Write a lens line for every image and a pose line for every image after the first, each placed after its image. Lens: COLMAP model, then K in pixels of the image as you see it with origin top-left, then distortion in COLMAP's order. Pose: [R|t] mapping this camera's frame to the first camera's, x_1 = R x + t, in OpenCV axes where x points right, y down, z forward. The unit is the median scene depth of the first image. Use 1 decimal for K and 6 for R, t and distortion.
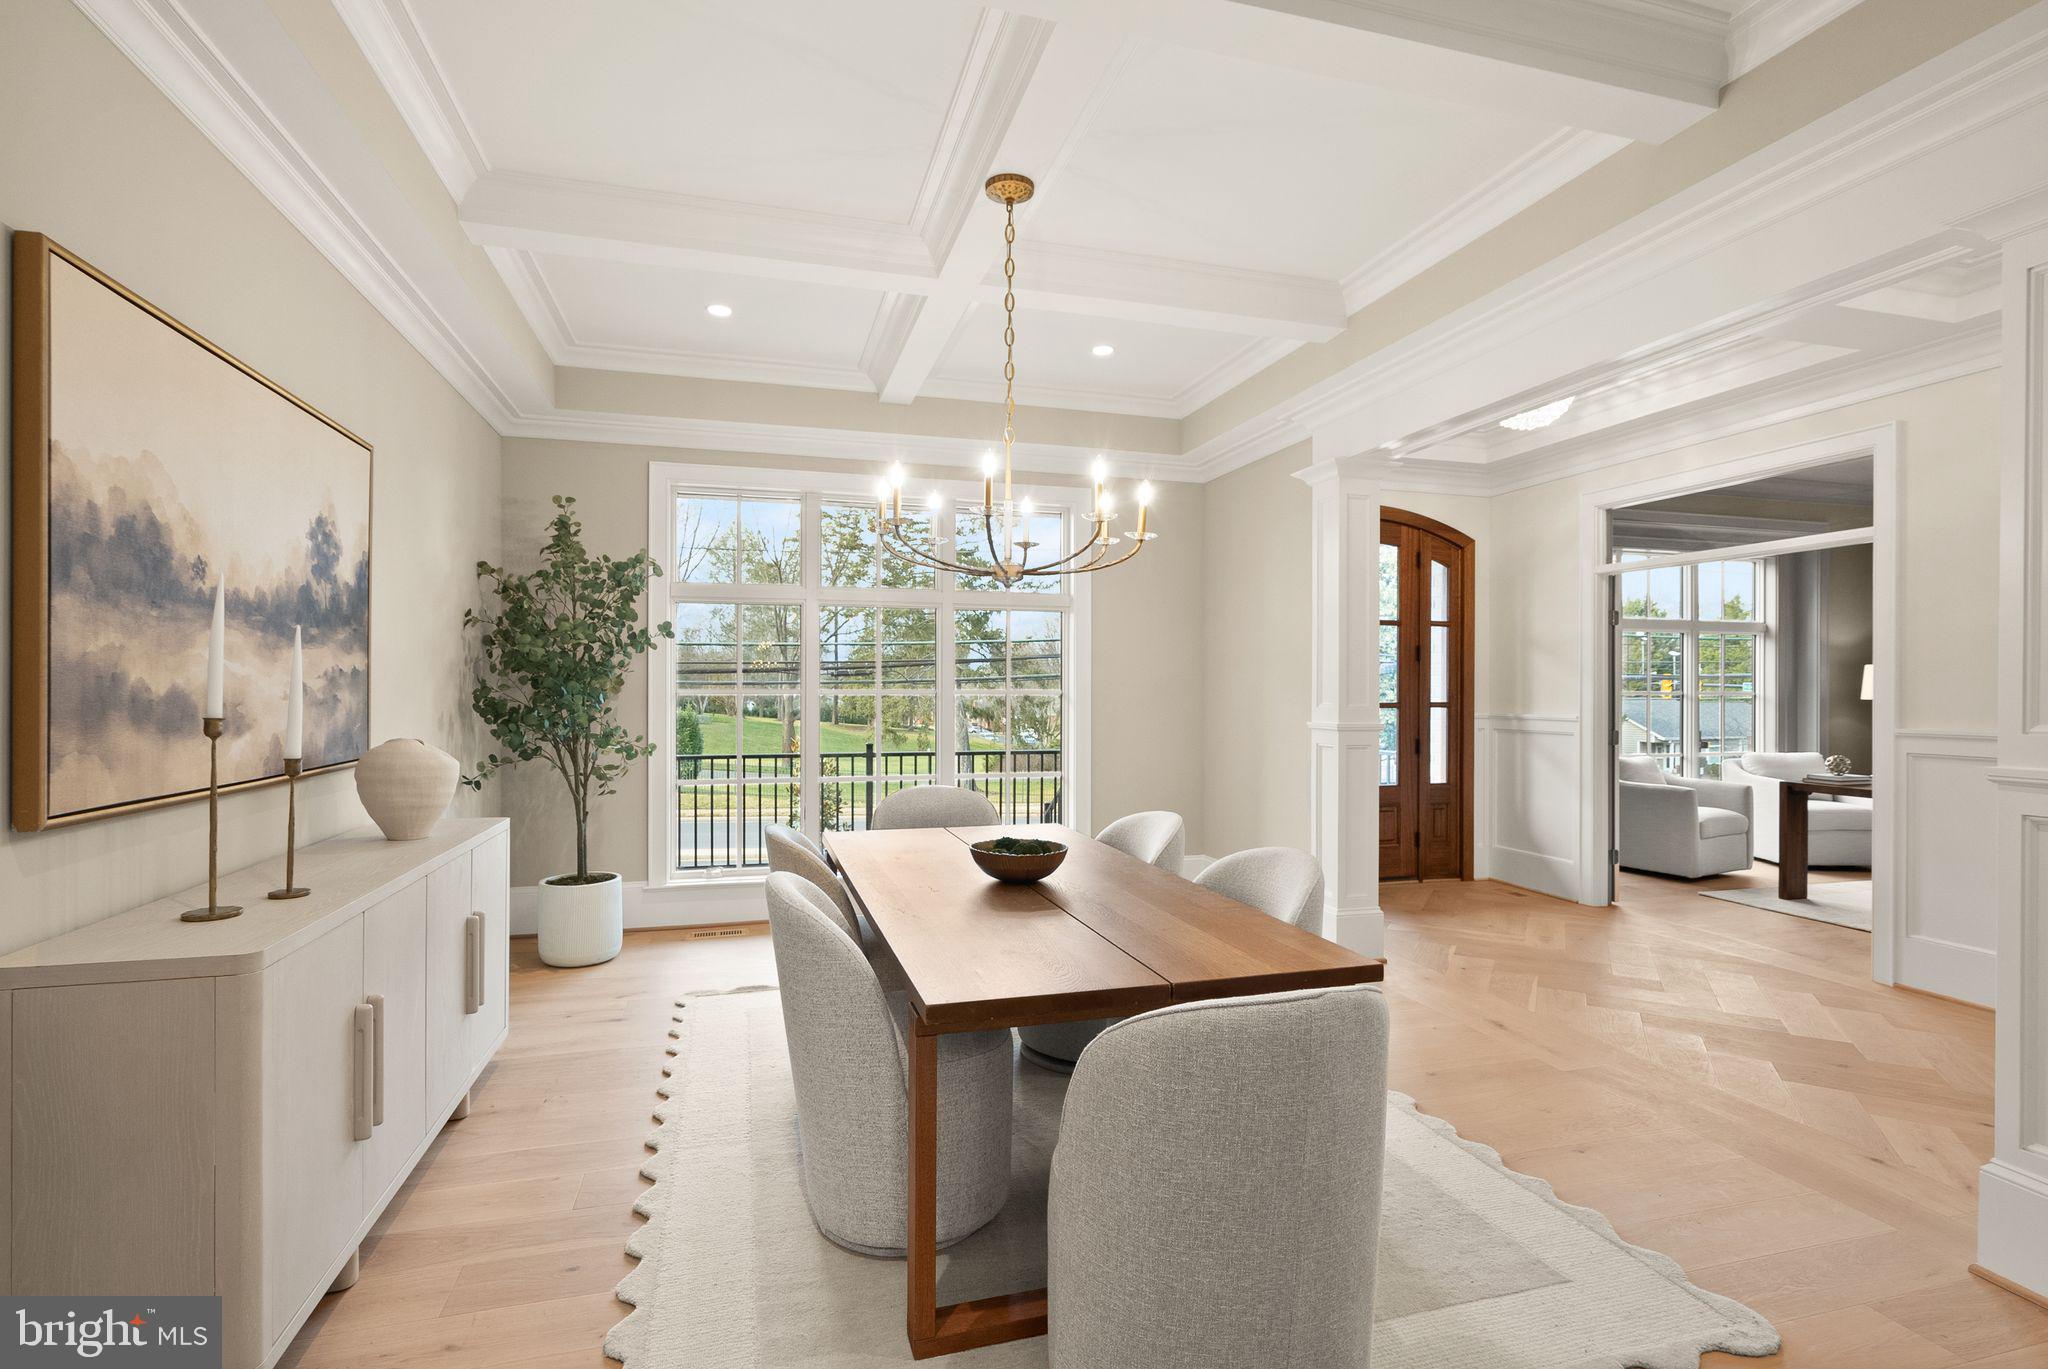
lens RADIAL K [[936.9, 0, 1021.8], [0, 936.9, 687.7], [0, 0, 1]] dist [-0.009416, -0.000526]
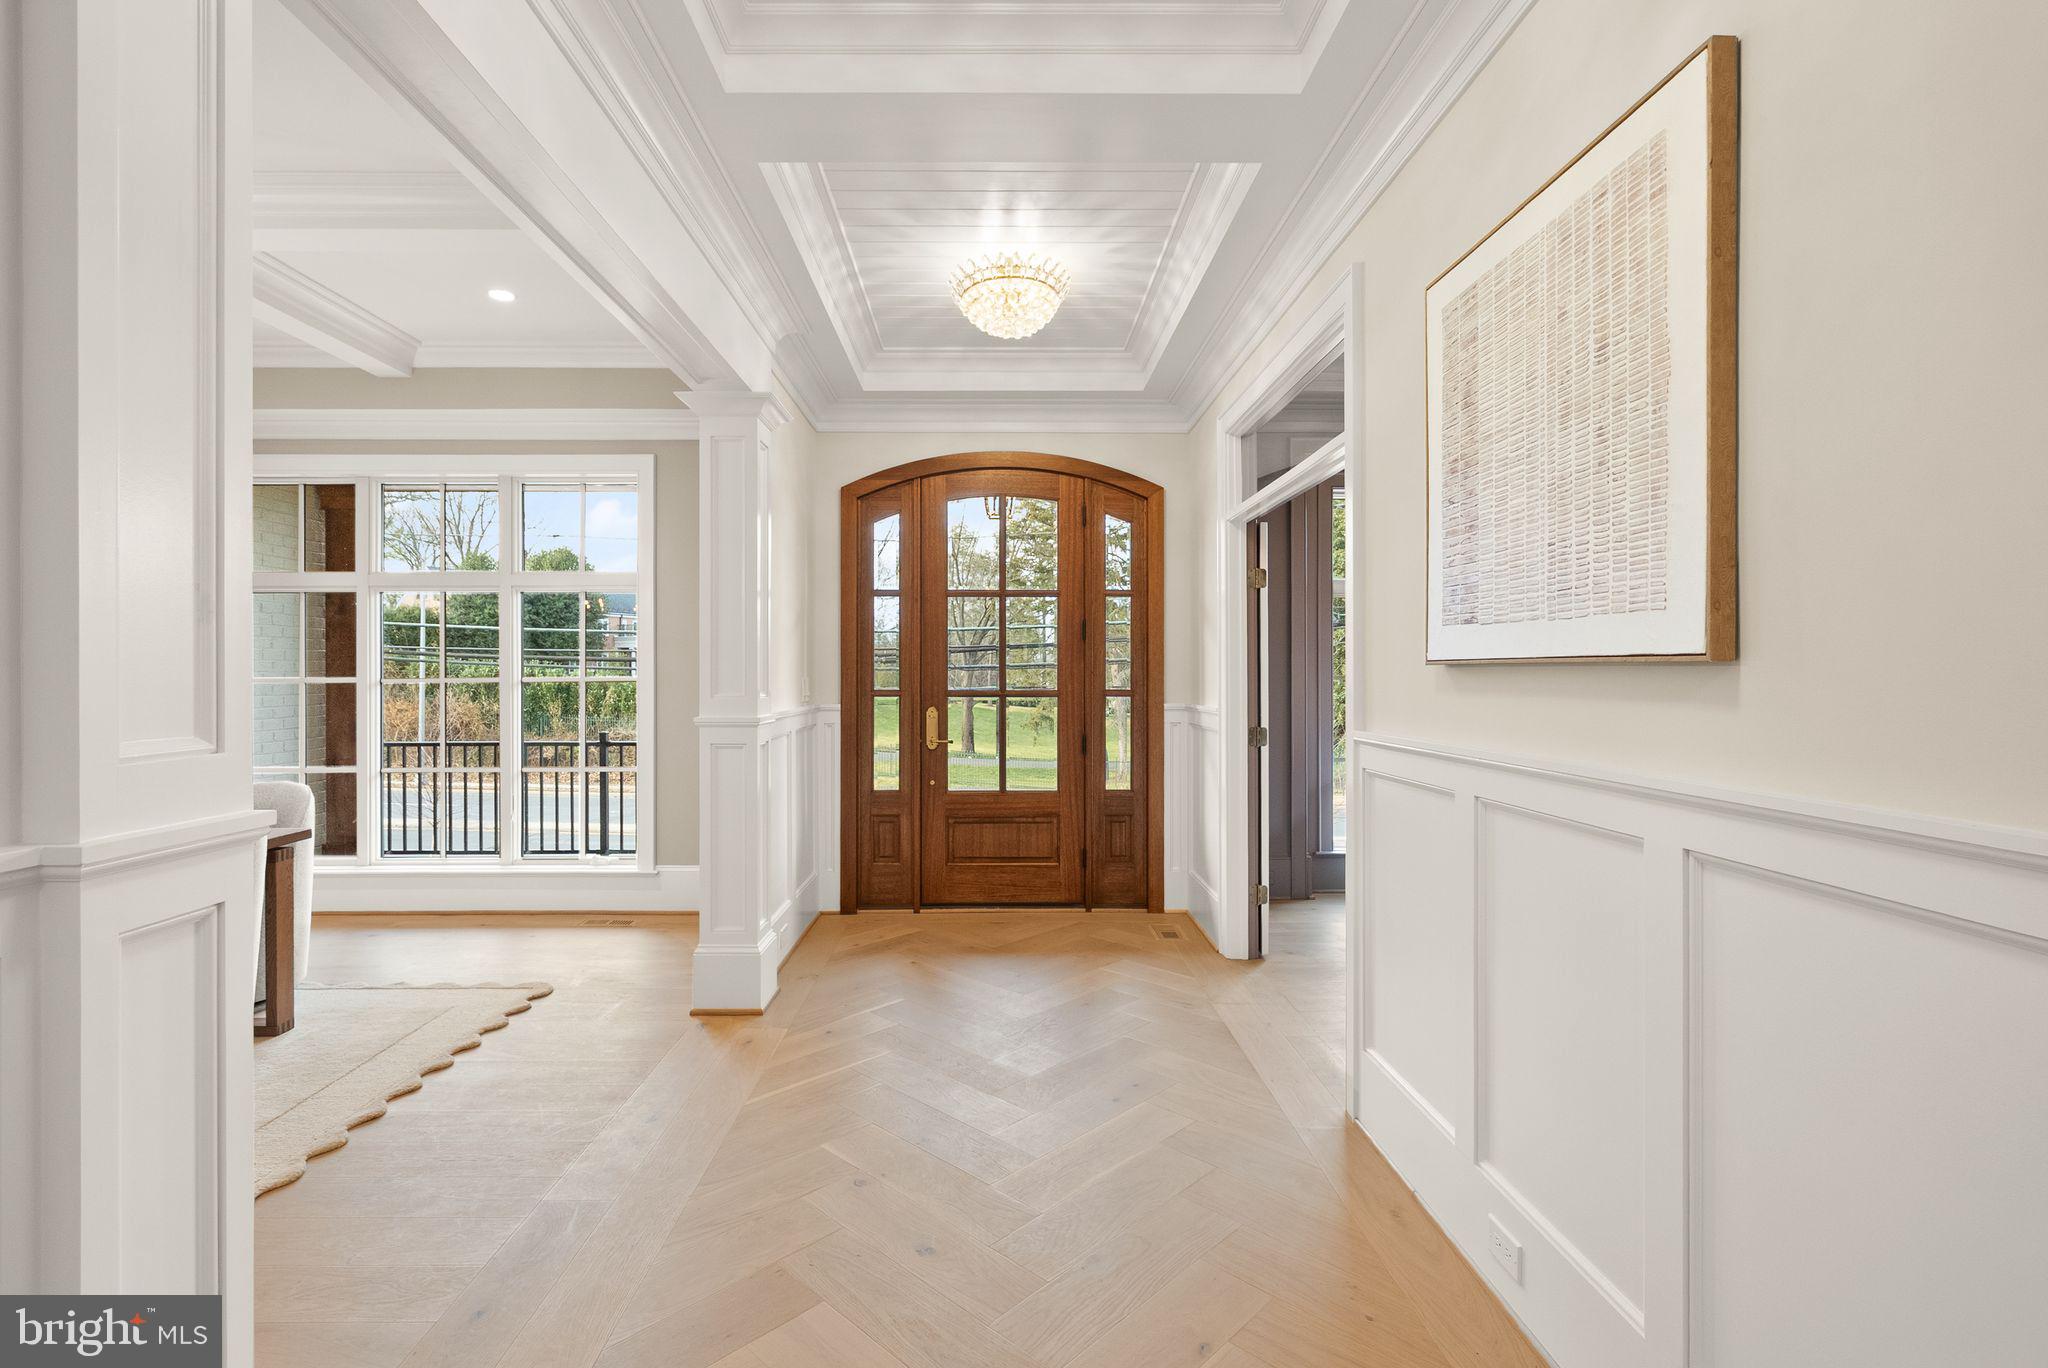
lens RADIAL K [[936.9, 0, 1026.8], [0, 936.9, 681.0], [0, 0, 1]] dist [-0.009416, -0.000526]
pose [[0.973344, 0.000053, -0.229352, 0.558880], [0.001258, 0.999984, 0.005569, 0.002635], [0.229348, -0.005709, 0.973328, 0.192738]]
